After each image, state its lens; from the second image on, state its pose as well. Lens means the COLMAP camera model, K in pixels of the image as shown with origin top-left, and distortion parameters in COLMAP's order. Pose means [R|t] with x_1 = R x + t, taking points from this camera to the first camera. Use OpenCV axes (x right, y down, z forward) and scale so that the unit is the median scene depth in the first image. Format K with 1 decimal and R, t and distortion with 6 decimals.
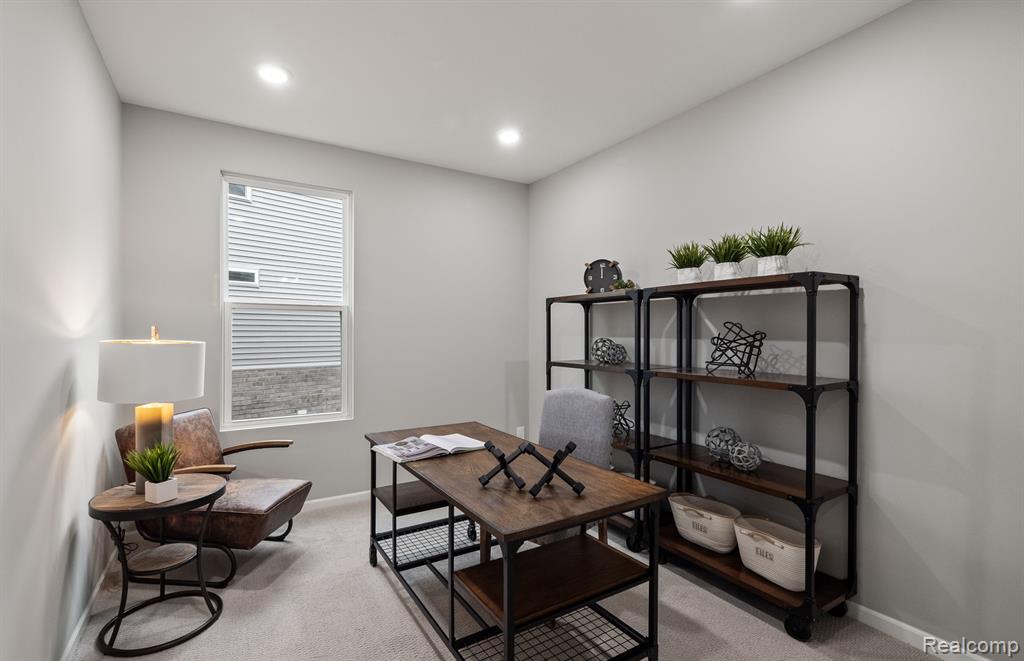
lens RADIAL K [[441.8, 0, 504.5], [0, 441.8, 330.2], [0, 0, 1]] dist [-0.000533, -0.000160]
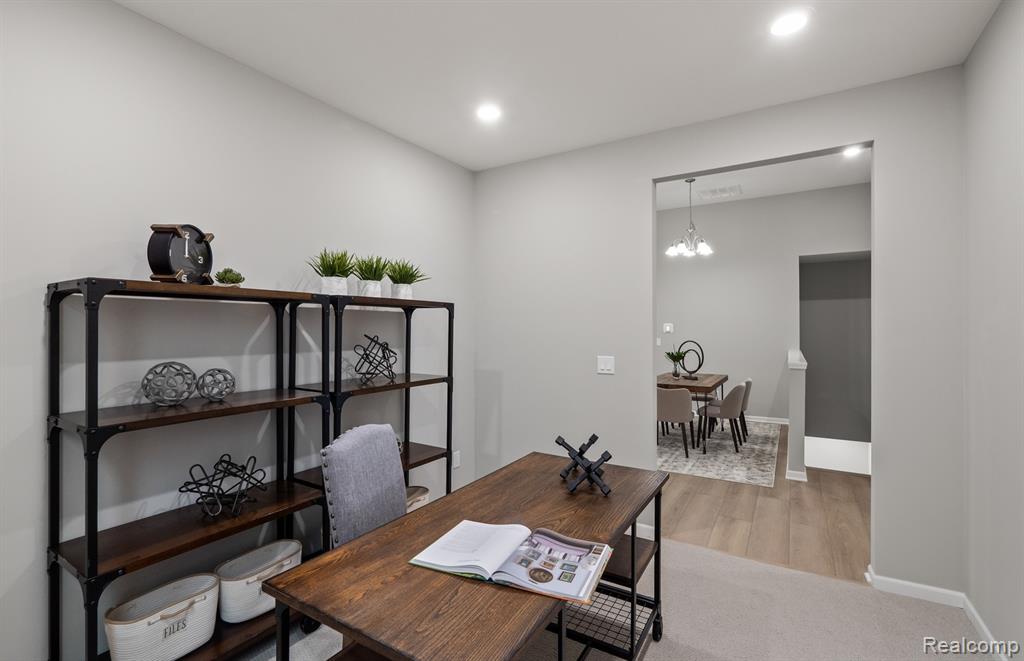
lens RADIAL K [[441.8, 0, 504.5], [0, 441.8, 330.2], [0, 0, 1]] dist [-0.000533, -0.000160]
pose [[-0.423085, 0.013110, 0.905995, -0.573970], [0.014440, 0.999866, -0.007725, -0.013943], [-0.905975, 0.009814, -0.423218, 1.064757]]
